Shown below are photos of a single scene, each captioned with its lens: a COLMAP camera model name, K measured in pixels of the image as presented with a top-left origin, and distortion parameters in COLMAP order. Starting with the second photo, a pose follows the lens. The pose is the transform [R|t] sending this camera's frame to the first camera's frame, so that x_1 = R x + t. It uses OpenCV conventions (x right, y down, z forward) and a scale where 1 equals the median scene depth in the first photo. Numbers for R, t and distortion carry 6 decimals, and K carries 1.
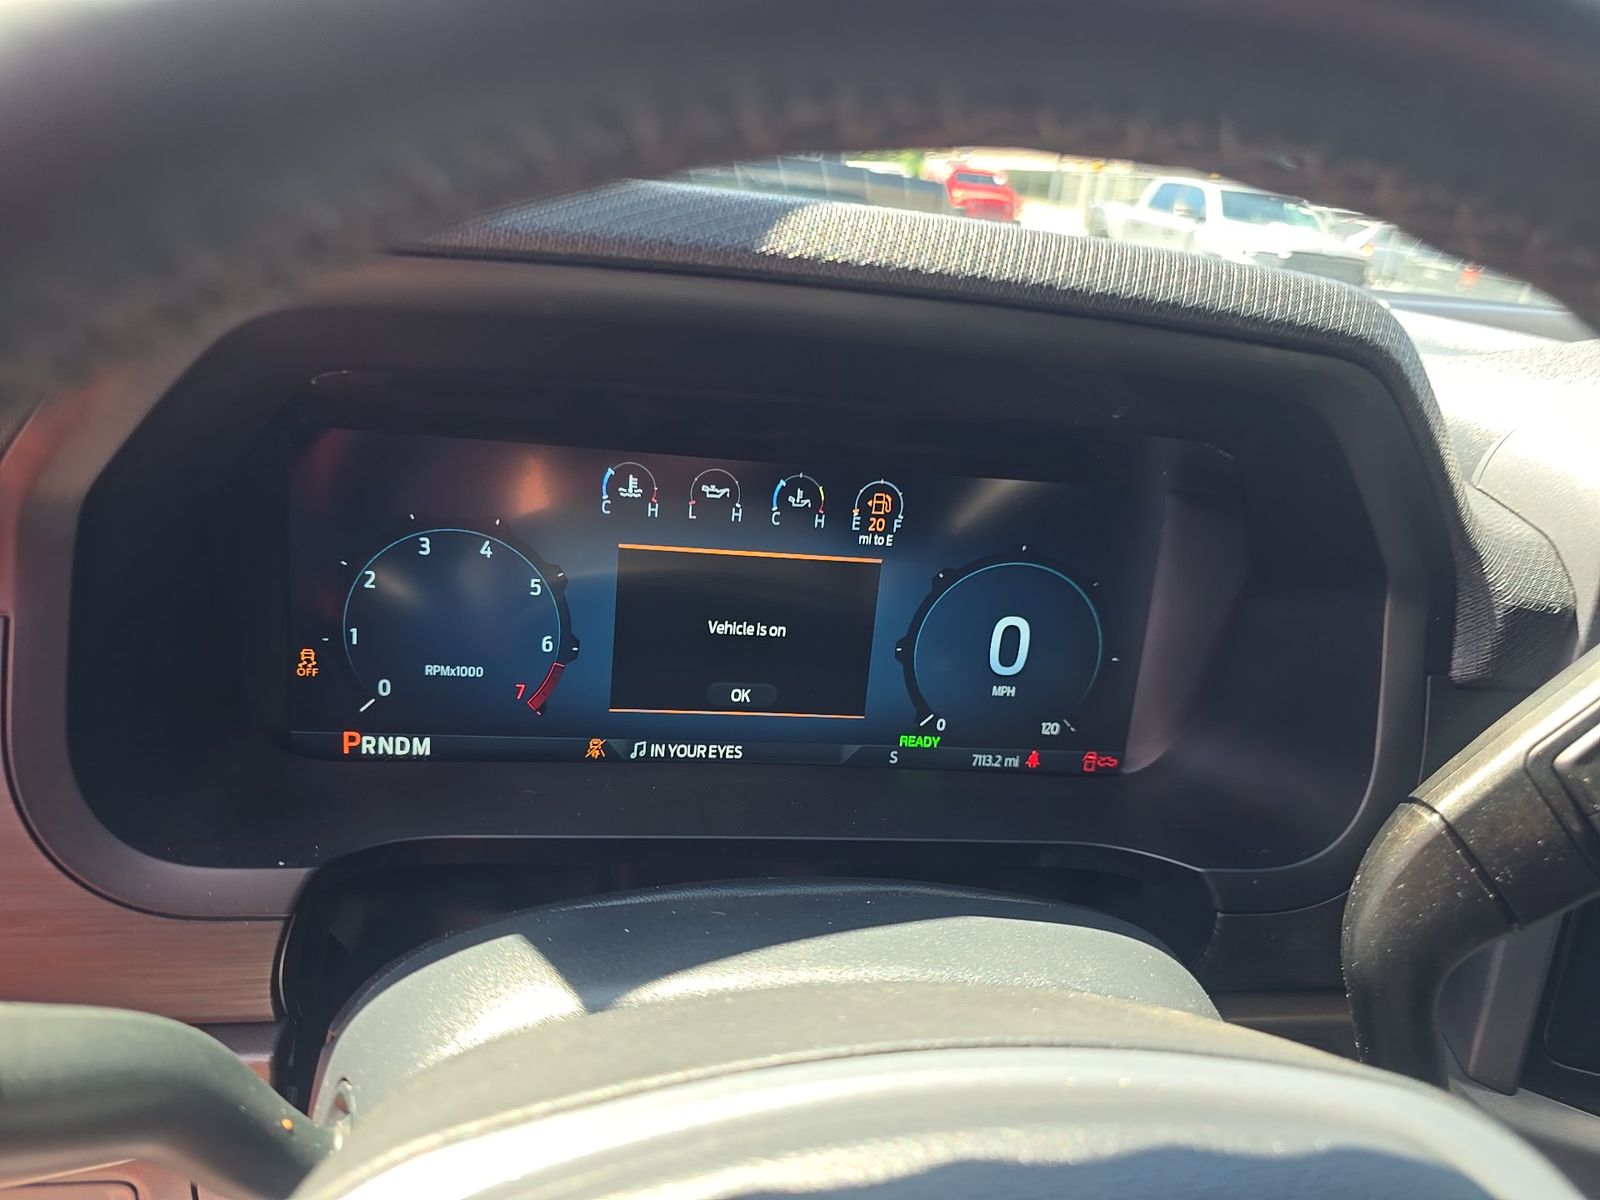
lens RADIAL K [[1085.1, 0, 794.2], [0, 1085.1, 593.6], [0, 0, 1]] dist [0.045273, -0.052174]
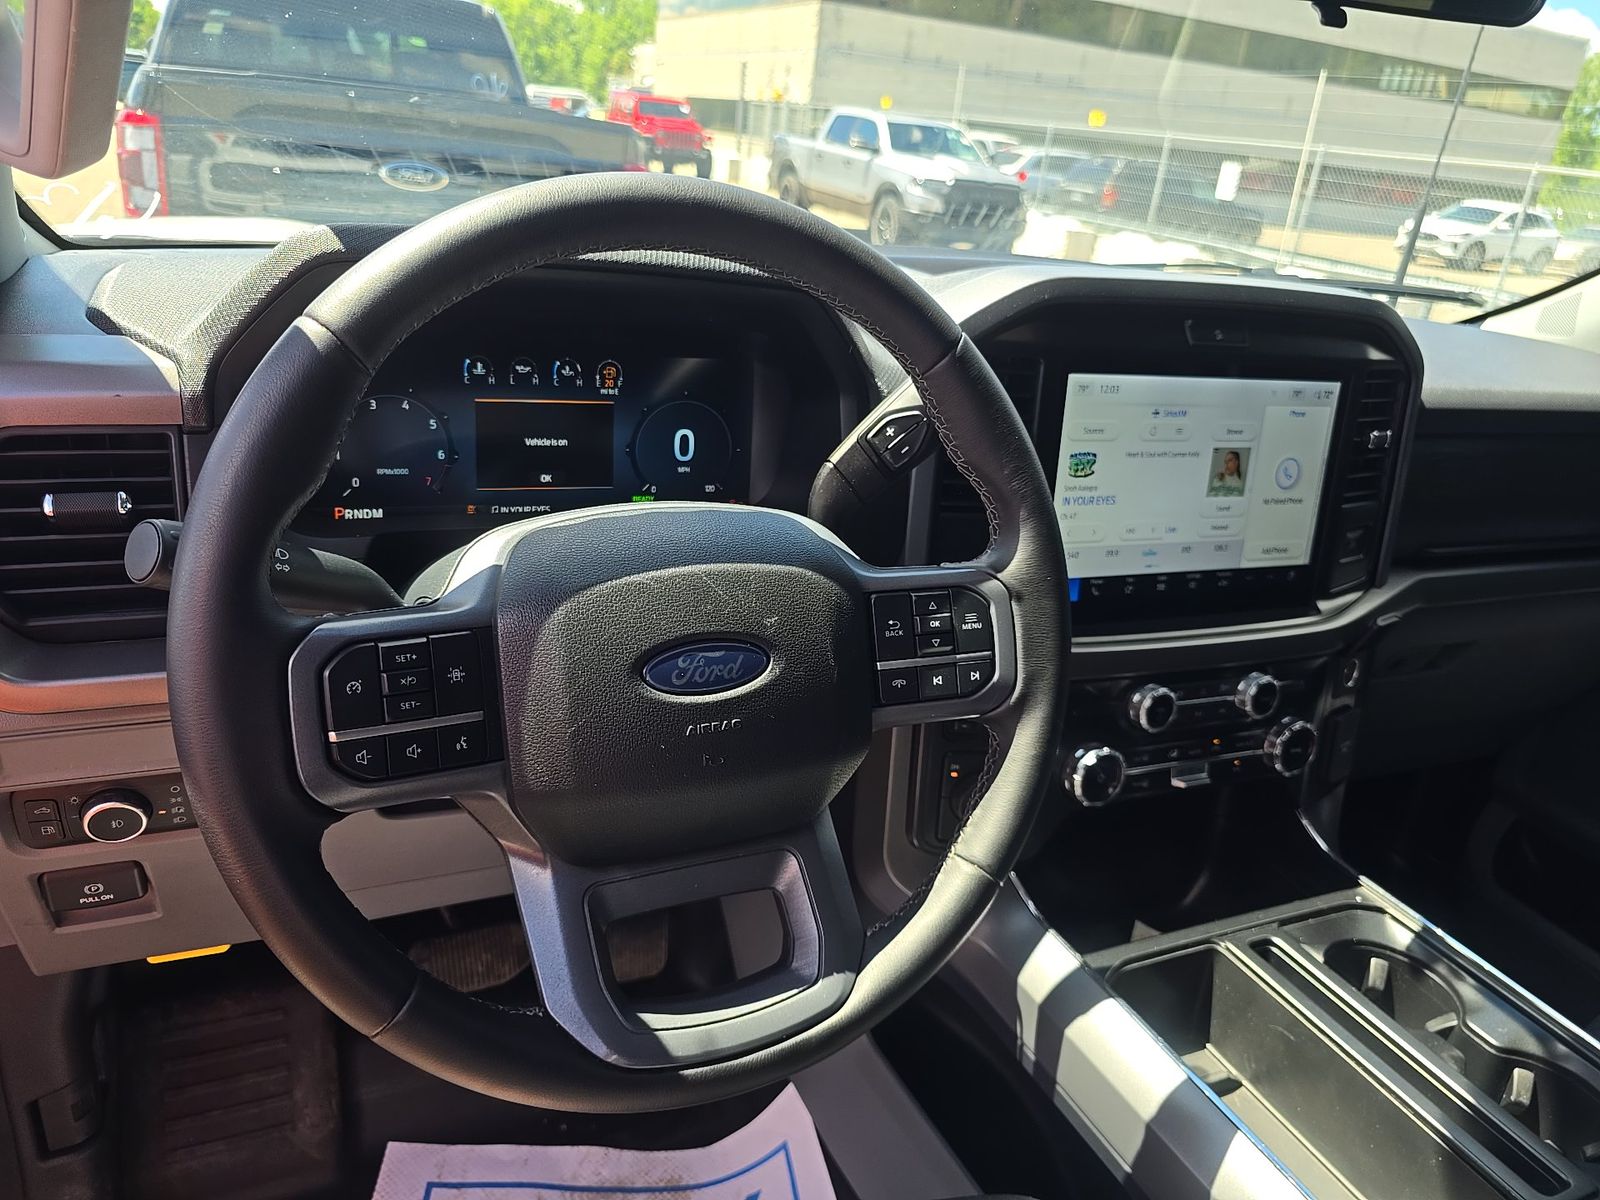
lens RADIAL K [[1085.1, 0, 794.2], [0, 1085.1, 593.6], [0, 0, 1]] dist [0.045273, -0.052174]
pose [[0.965778, -0.102671, 0.238182, -0.108477], [0.088579, 0.993665, 0.069161, 0.208805], [-0.243774, -0.045696, 0.968755, -1.002774]]
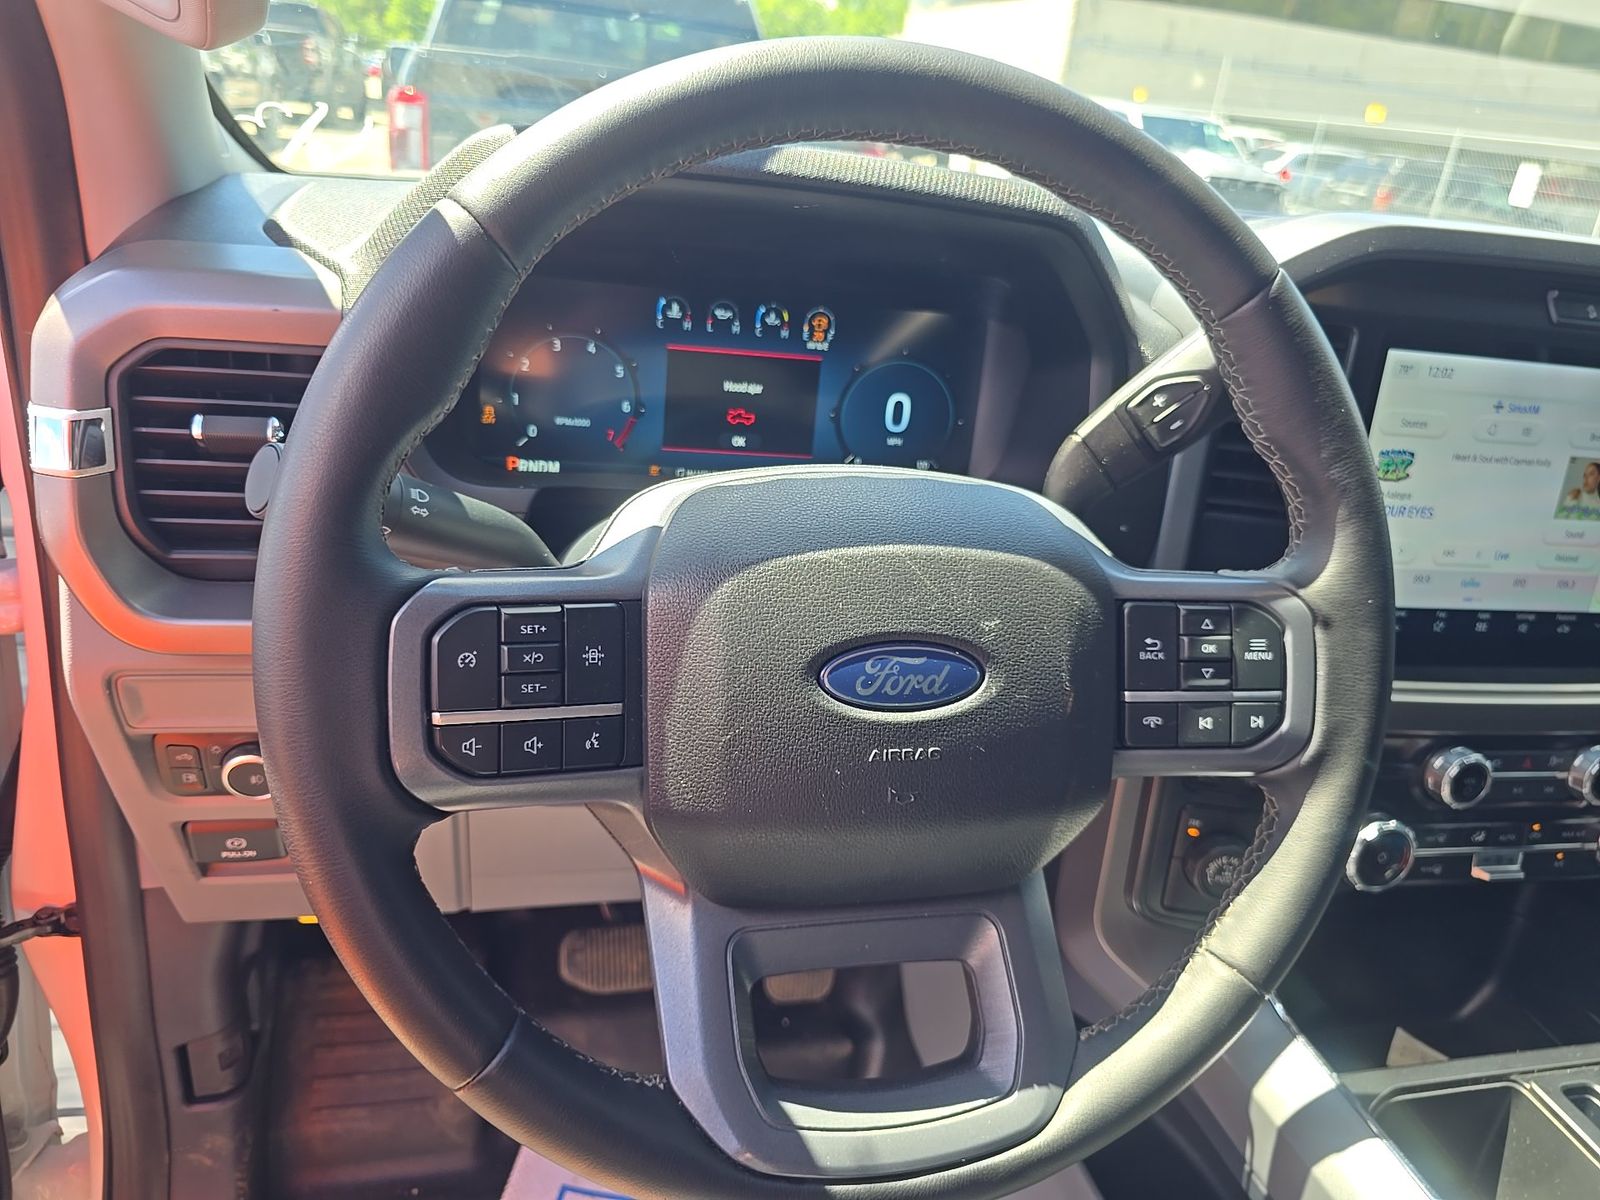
lens RADIAL K [[1085.1, 0, 794.2], [0, 1085.1, 593.6], [0, 0, 1]] dist [0.045273, -0.052174]
pose [[0.998205, -0.019465, 0.056635, -0.065984], [0.015994, 0.998003, 0.061106, 0.236405], [-0.057711, -0.060091, 0.996523, -0.720936]]
